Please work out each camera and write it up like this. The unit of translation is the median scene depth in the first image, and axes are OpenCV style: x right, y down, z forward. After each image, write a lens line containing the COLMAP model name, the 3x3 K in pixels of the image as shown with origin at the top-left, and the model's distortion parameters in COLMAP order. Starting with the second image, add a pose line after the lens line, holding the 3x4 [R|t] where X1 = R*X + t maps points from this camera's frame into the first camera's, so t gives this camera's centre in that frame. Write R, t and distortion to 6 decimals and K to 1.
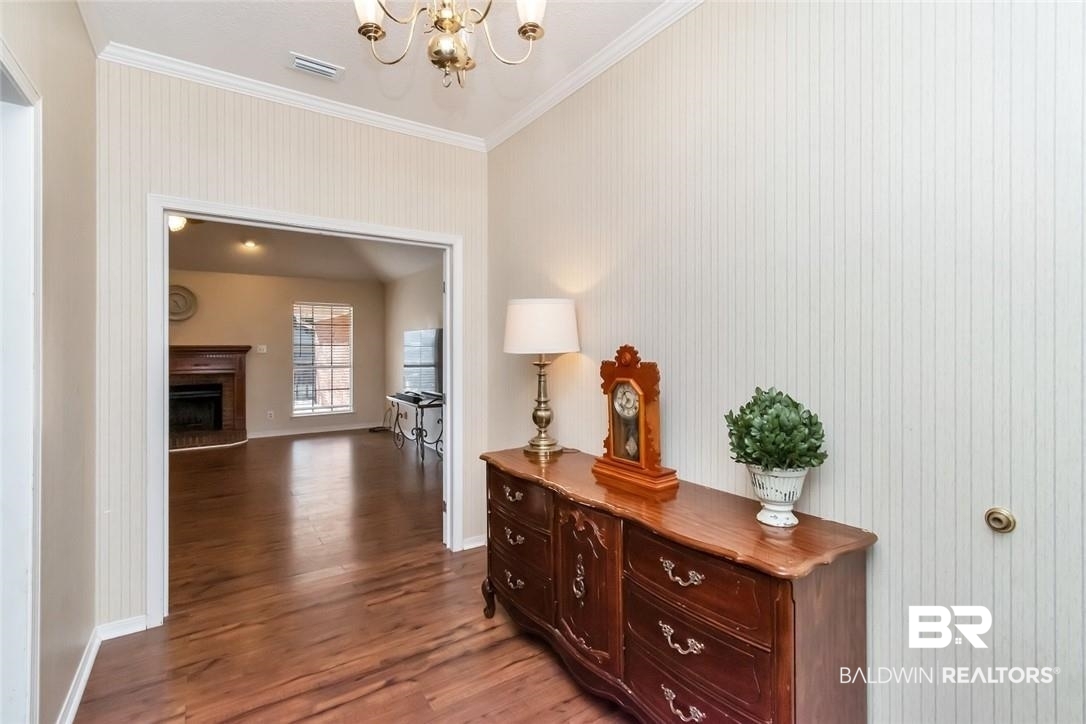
lens RADIAL K [[495.3, 0, 536.0], [0, 495.3, 353.2], [0, 0, 1]] dist [0.004990, -0.002165]
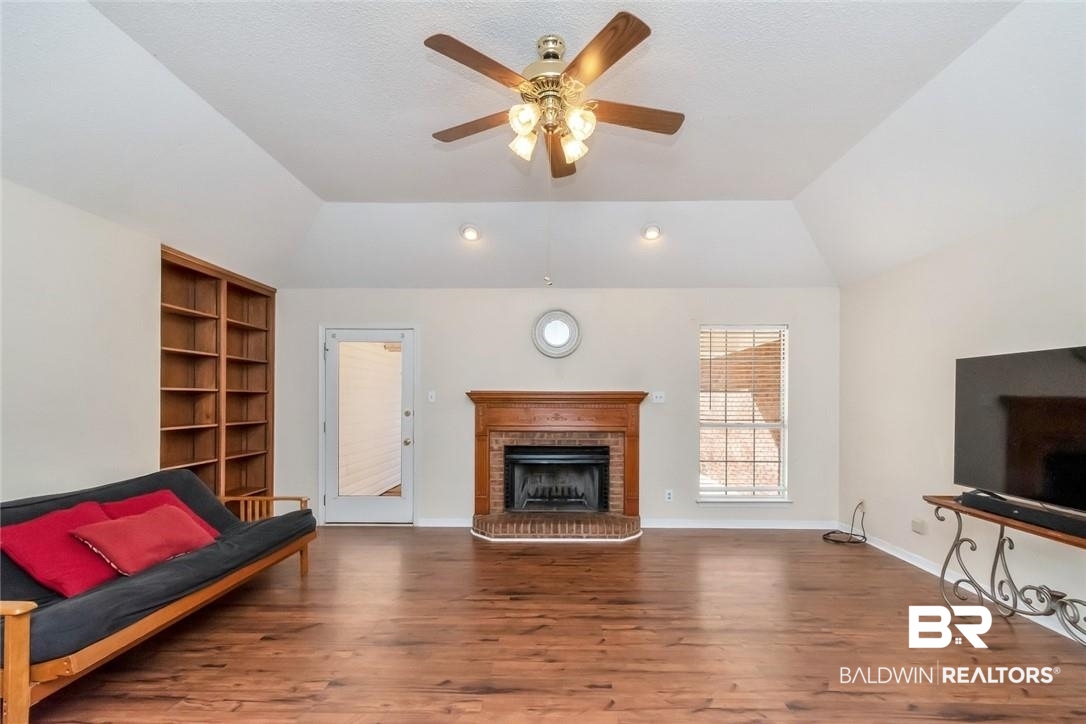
lens RADIAL K [[495.3, 0, 550.2], [0, 495.3, 403.2], [0, 0, 1]] dist [0.004990, -0.002165]
pose [[0.816670, 0.004870, -0.577084, -0.292309], [-0.004744, 0.999987, 0.001725, -0.000528], [0.577085, 0.001328, 0.816683, 0.373318]]
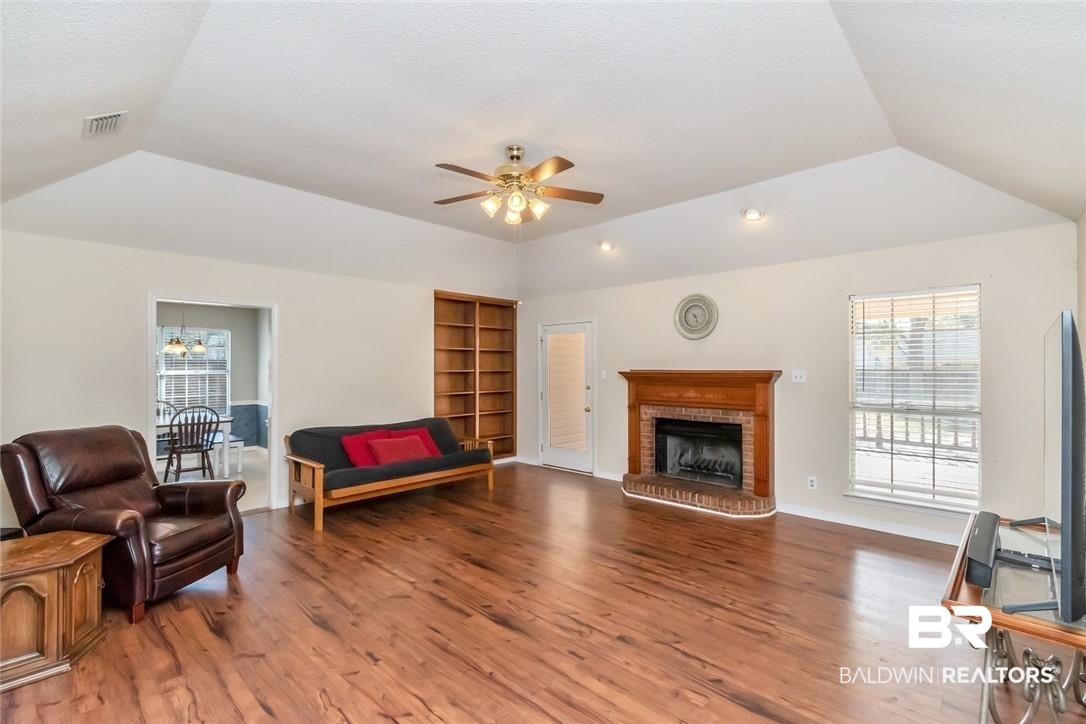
lens RADIAL K [[495.3, 0, 550.0], [0, 495.3, 364.5], [0, 0, 1]] dist [0.004990, -0.002165]
pose [[0.204668, -0.008411, -0.978795, 0.005138], [-0.002739, 0.999954, -0.009165, -0.016842], [0.978828, 0.004556, 0.204635, 0.573727]]
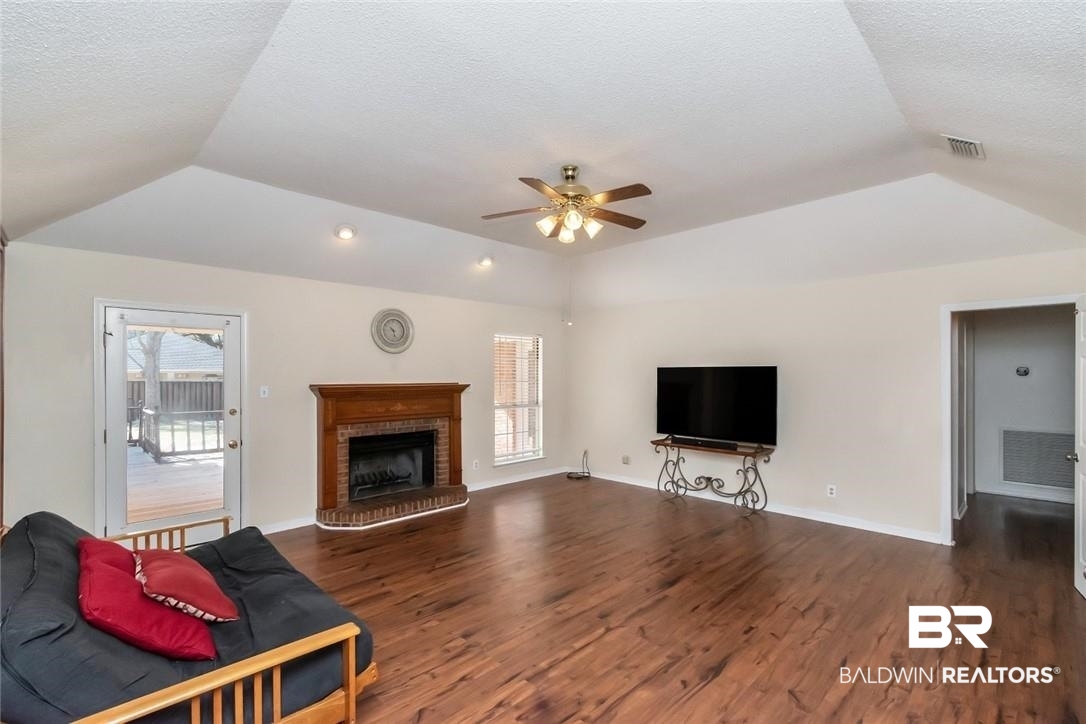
lens RADIAL K [[495.3, 0, 540.9], [0, 495.3, 373.7], [0, 0, 1]] dist [0.004990, -0.002165]
pose [[0.983491, -0.003531, 0.180921, -0.599993], [0.004717, 0.999970, -0.006126, -0.025450], [-0.180894, 0.006878, 0.983478, 0.153505]]
